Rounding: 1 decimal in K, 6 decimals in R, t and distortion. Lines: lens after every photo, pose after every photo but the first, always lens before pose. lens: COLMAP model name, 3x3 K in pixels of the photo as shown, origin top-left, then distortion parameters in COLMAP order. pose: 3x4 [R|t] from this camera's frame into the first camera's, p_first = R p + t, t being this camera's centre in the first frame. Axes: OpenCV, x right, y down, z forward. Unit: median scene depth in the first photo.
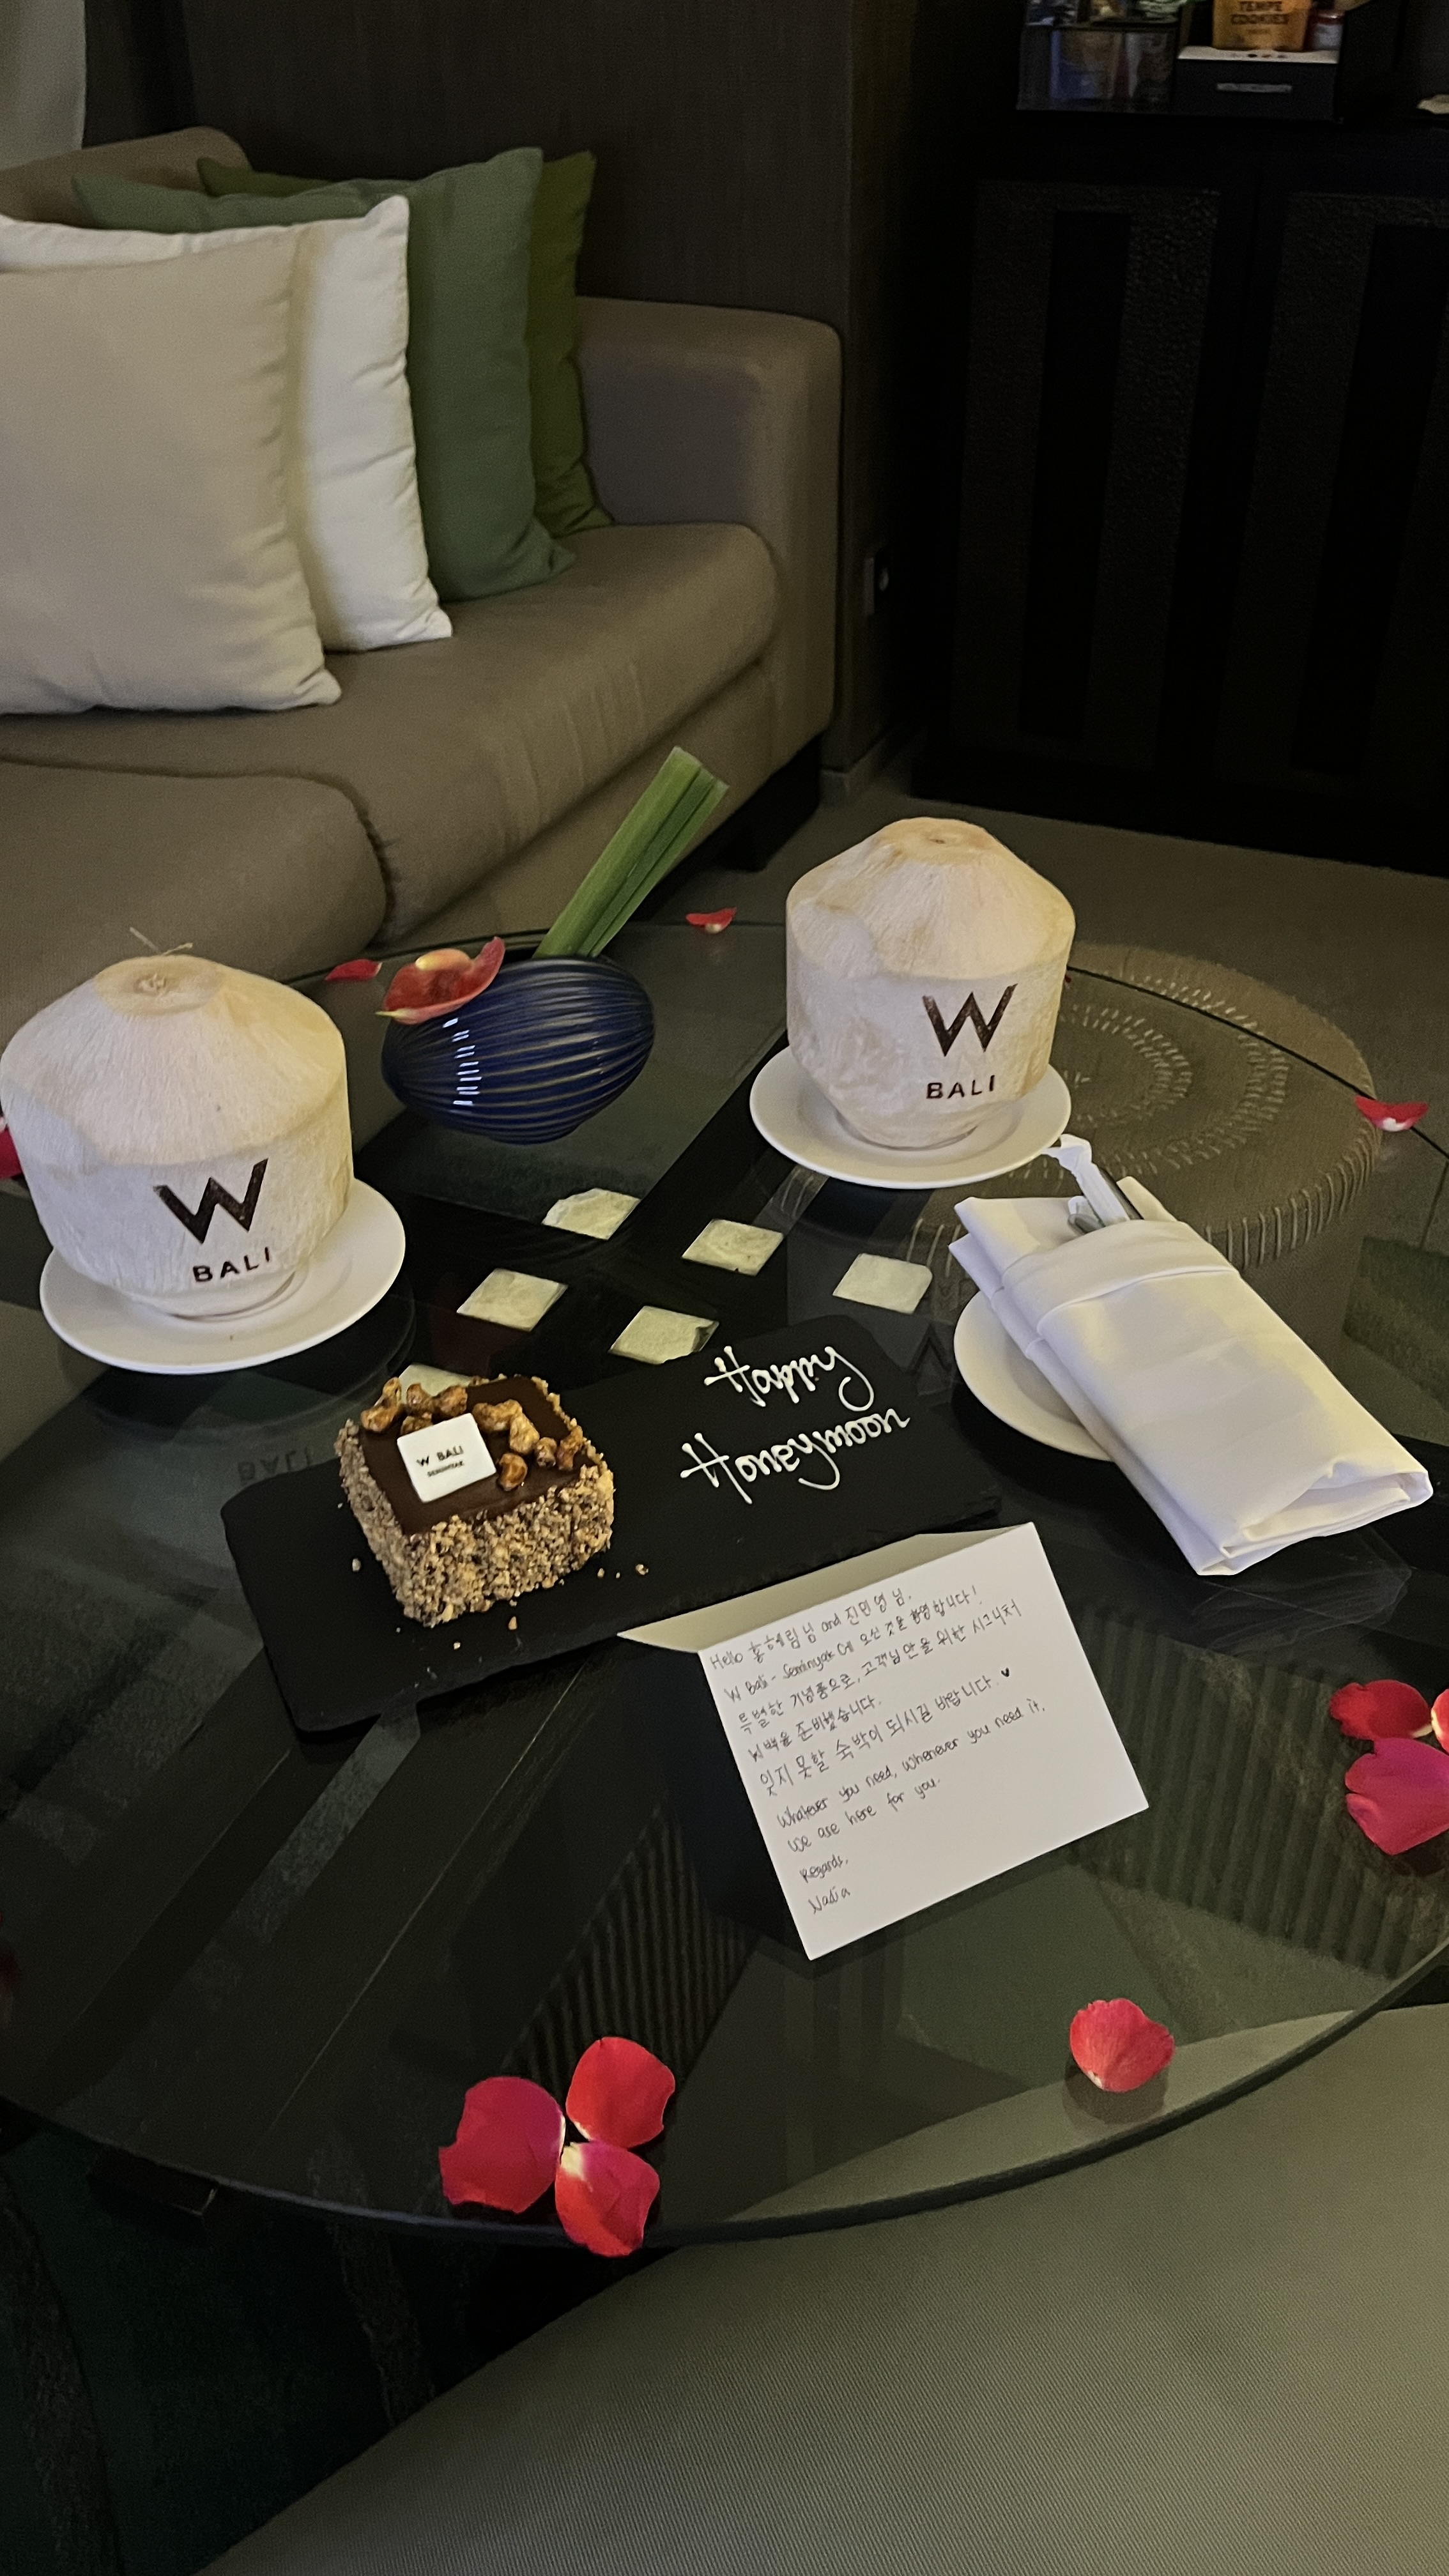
lens RADIAL K [[1907.7, 0, 724.5], [0, 1907.7, 1288.0], [0, 0, 1]] dist [0.094288, -0.116116]
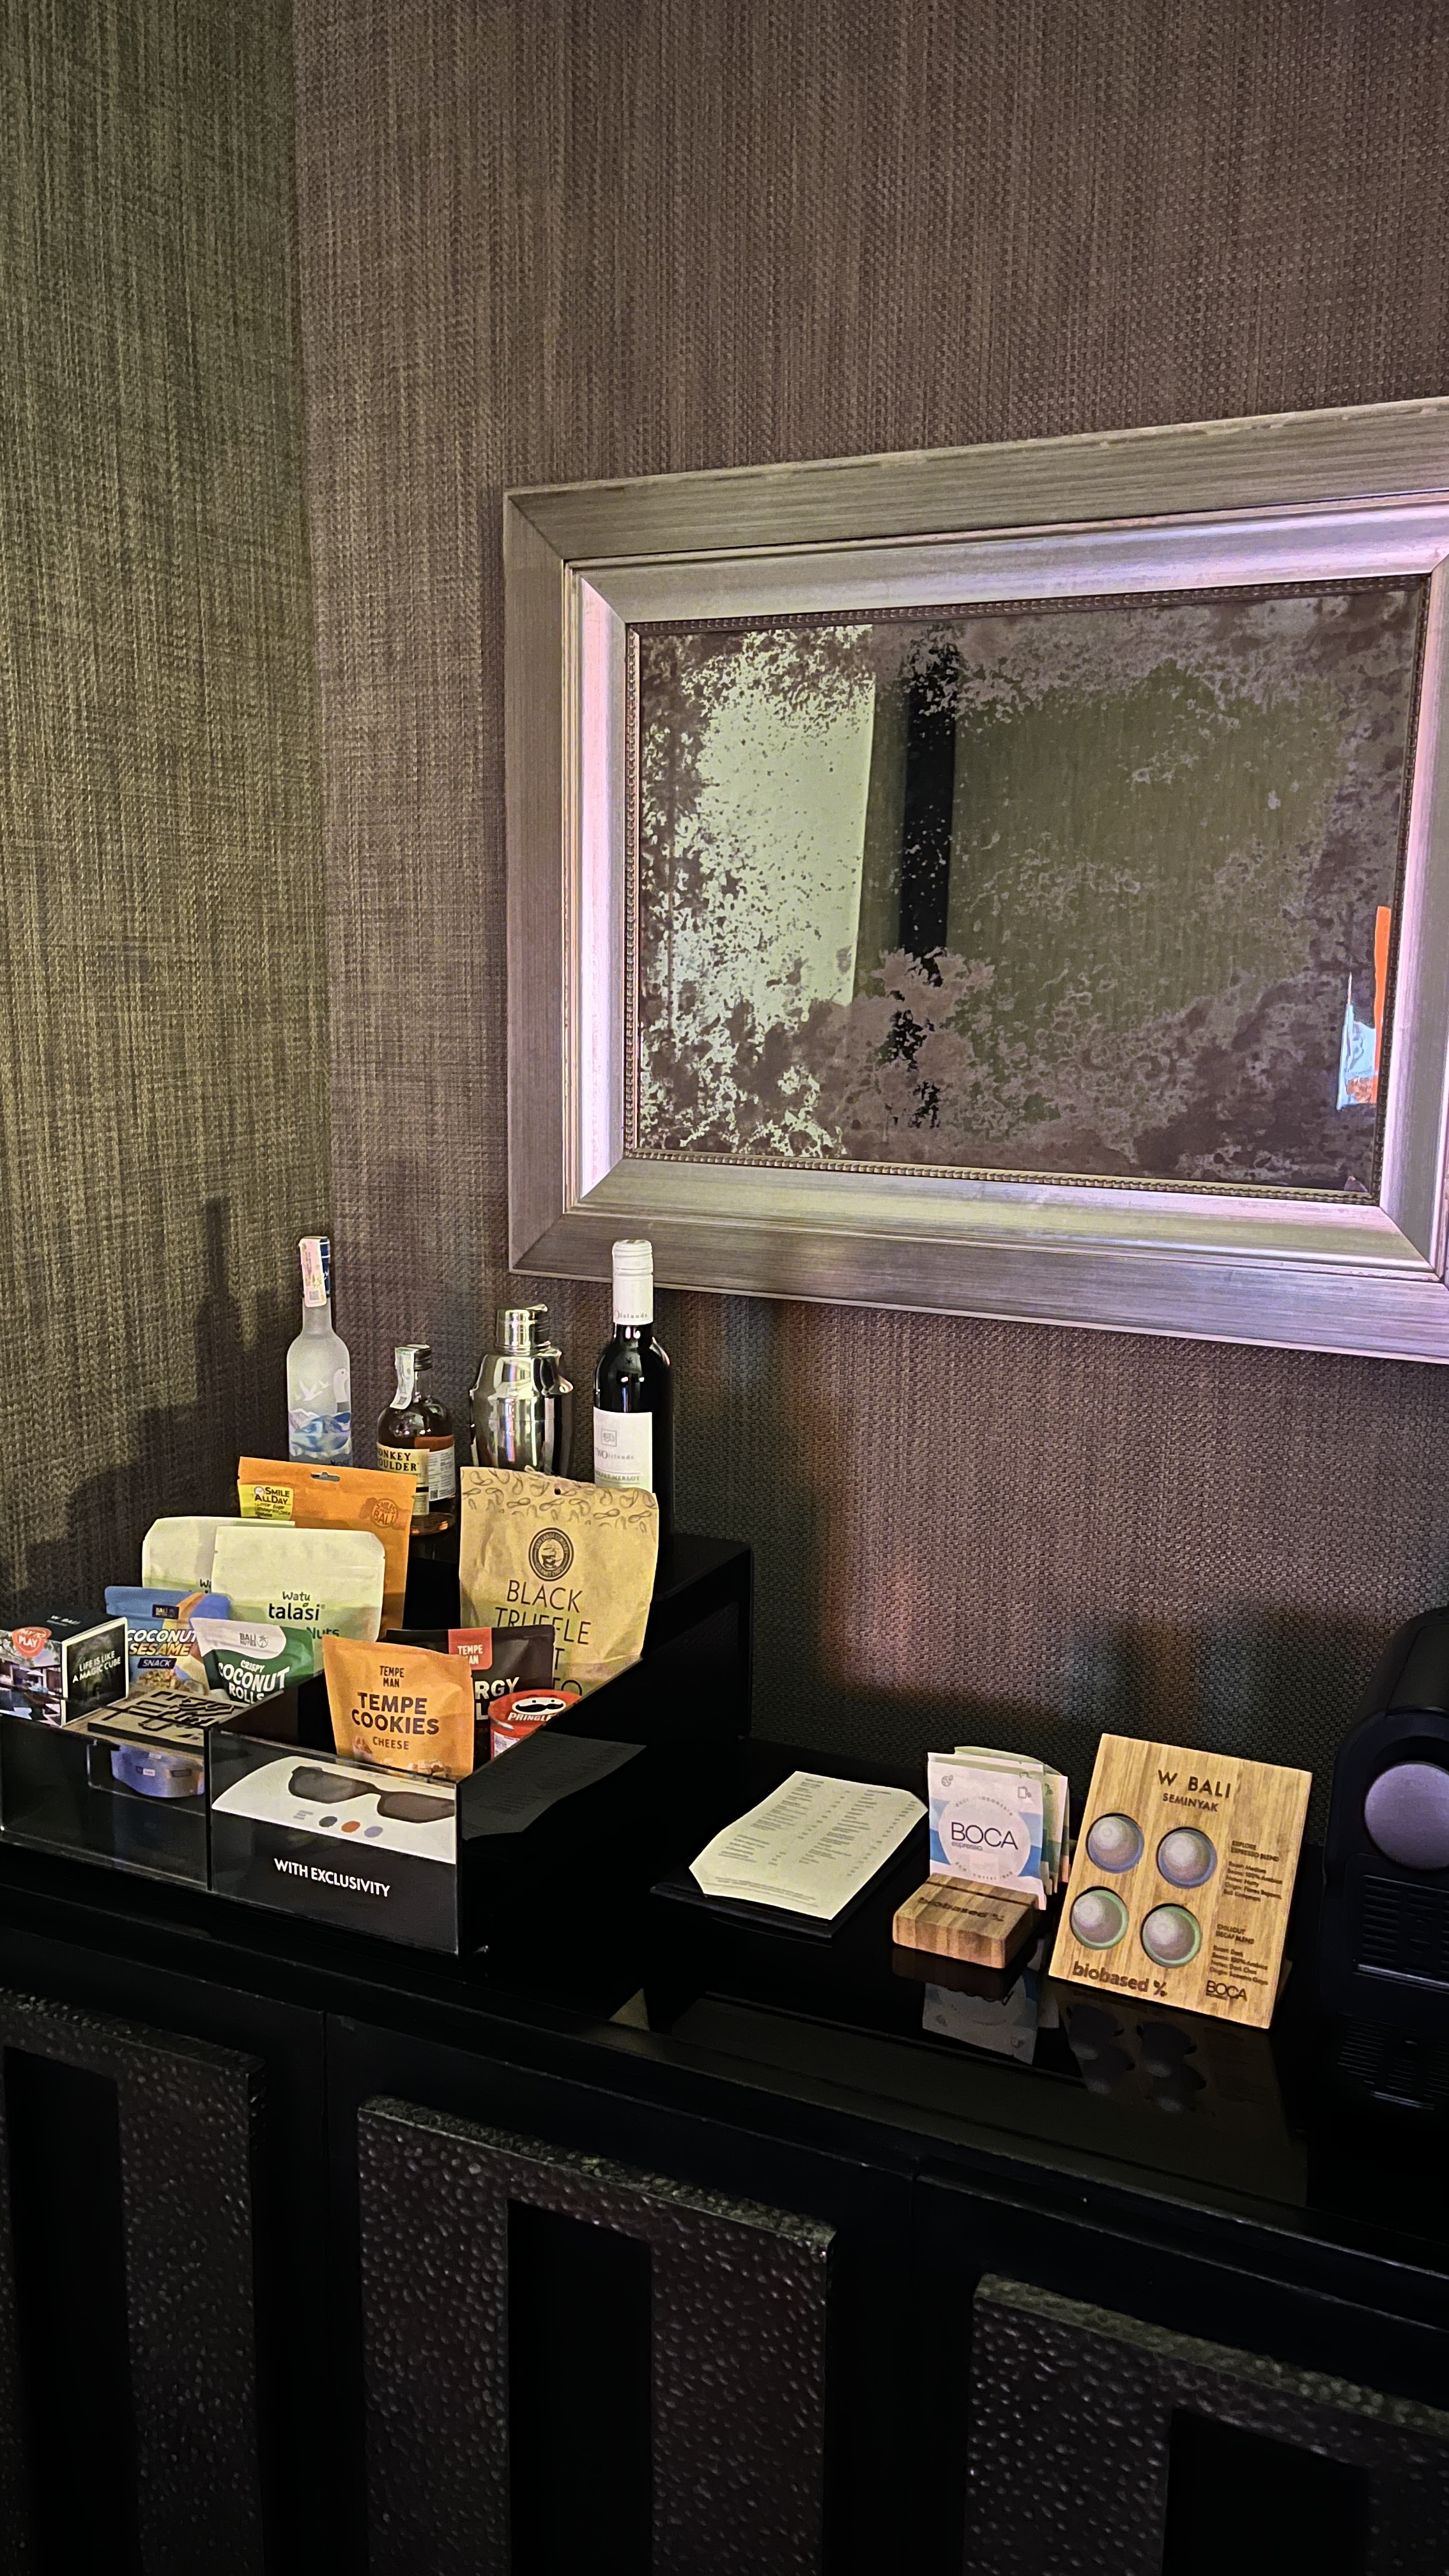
lens RADIAL K [[1907.7, 0, 724.5], [0, 1907.7, 1288.0], [0, 0, 1]] dist [0.094288, -0.116116]
pose [[0.999289, 0.031881, -0.020127, 0.380052], [-0.037595, 0.882897, -0.468059, -0.508917], [0.002848, 0.468483, 0.883468, 0.449441]]
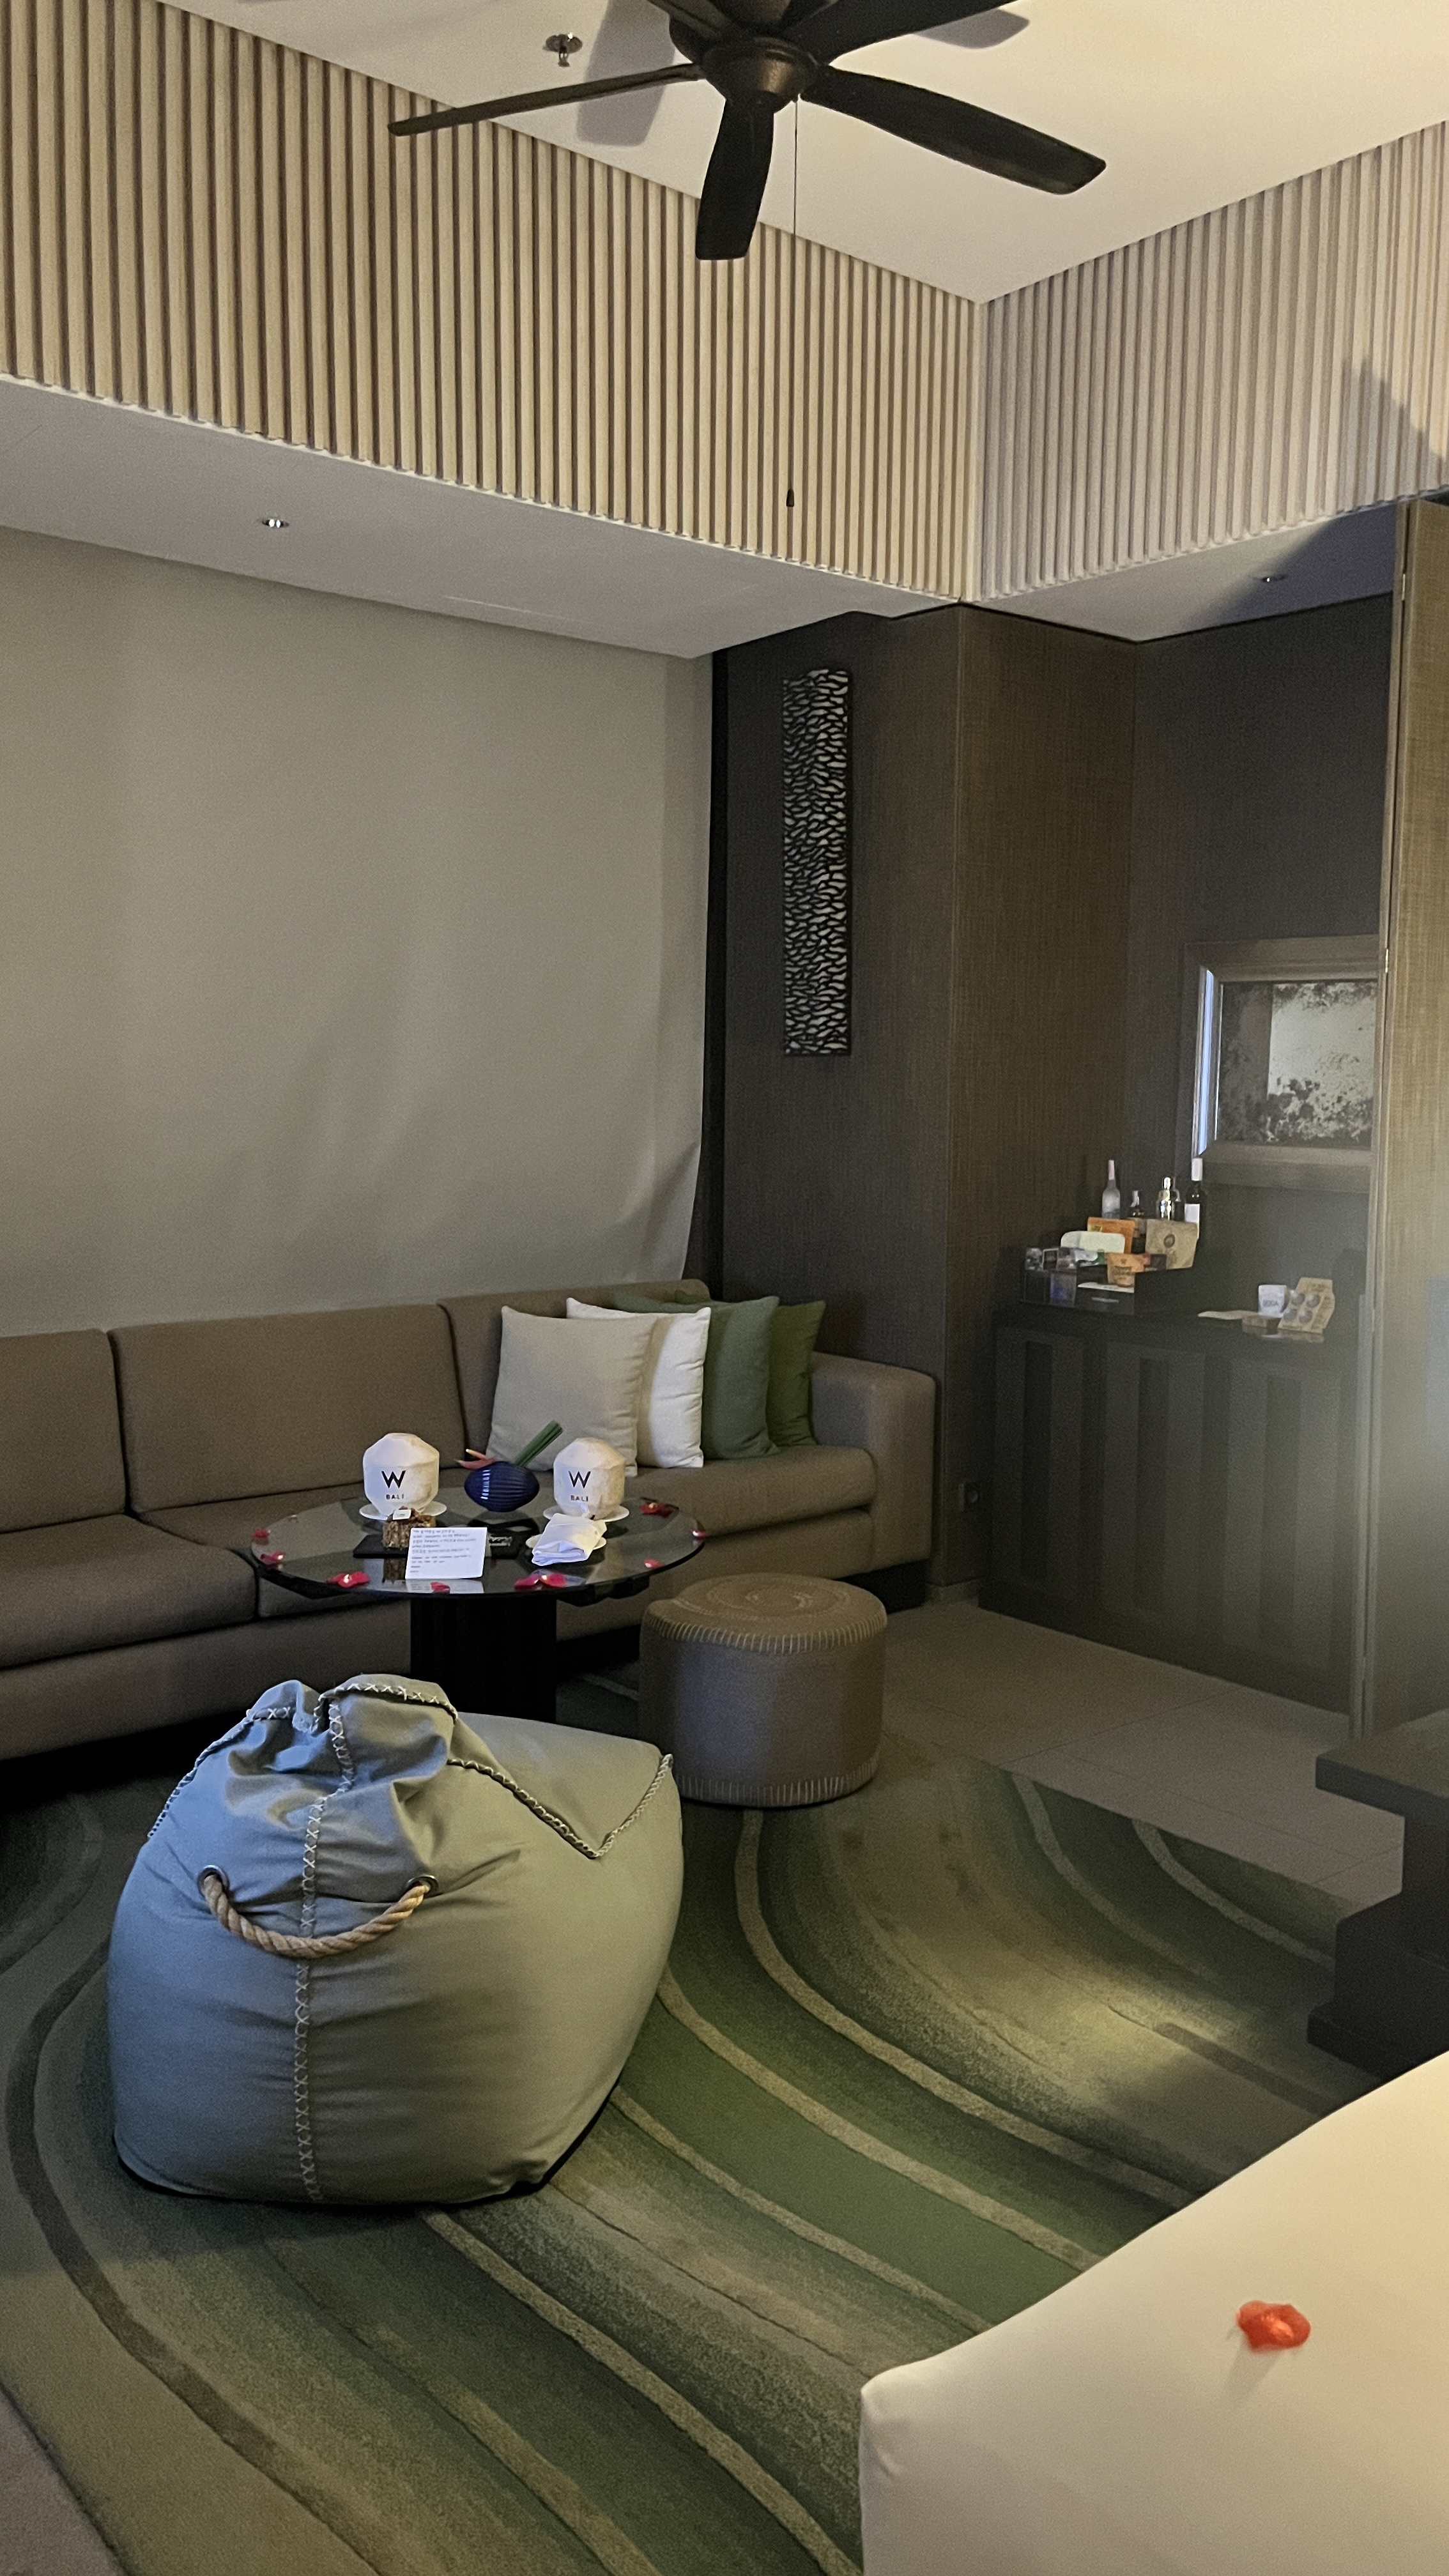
lens RADIAL K [[1907.7, 0, 724.5], [0, 1907.7, 1288.0], [0, 0, 1]] dist [0.094288, -0.116116]
pose [[0.897609, 0.078255, -0.433790, 0.822845], [-0.288733, 0.847980, -0.444480, 0.473207], [0.333063, 0.524219, 0.783750, -0.874223]]
